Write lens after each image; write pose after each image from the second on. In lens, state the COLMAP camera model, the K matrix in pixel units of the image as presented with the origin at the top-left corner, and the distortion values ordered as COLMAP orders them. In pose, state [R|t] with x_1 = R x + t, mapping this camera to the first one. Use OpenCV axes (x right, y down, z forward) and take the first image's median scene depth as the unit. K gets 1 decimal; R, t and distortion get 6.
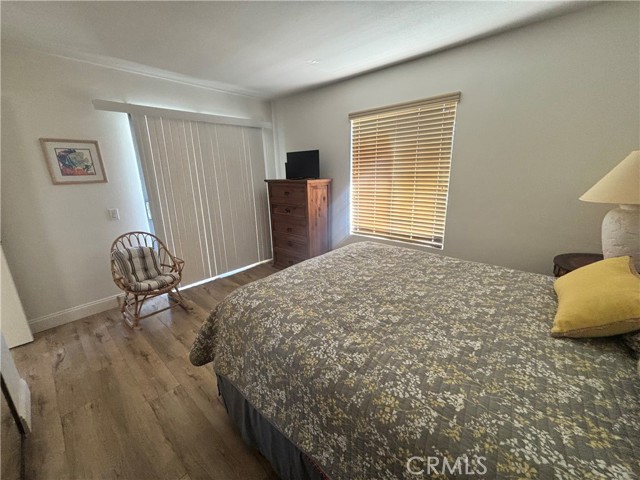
lens RADIAL K [[255.6, 0, 322.2], [0, 255.6, 240.5], [0, 0, 1]] dist [-0.002700, -0.000043]
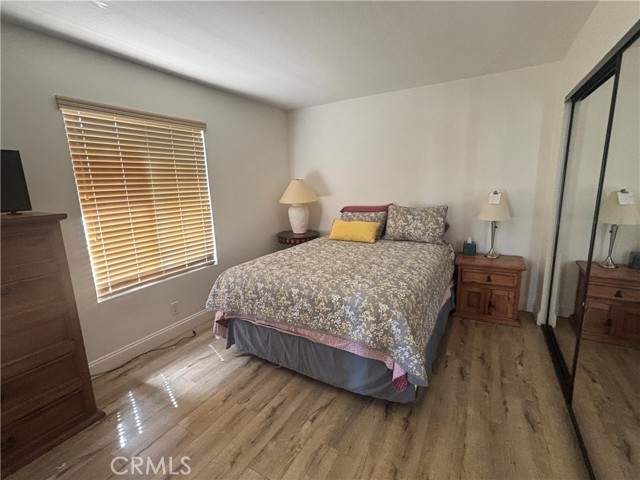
lens RADIAL K [[287.7, 0, 321.5], [0, 287.7, 237.2], [0, 0, 1]] dist [0.000629, 0.000021]
pose [[-0.187509, -0.160126, 0.969123, -0.720907], [0.295385, 0.931763, 0.211105, -0.185459], [-0.936797, 0.325848, -0.127415, 0.693419]]
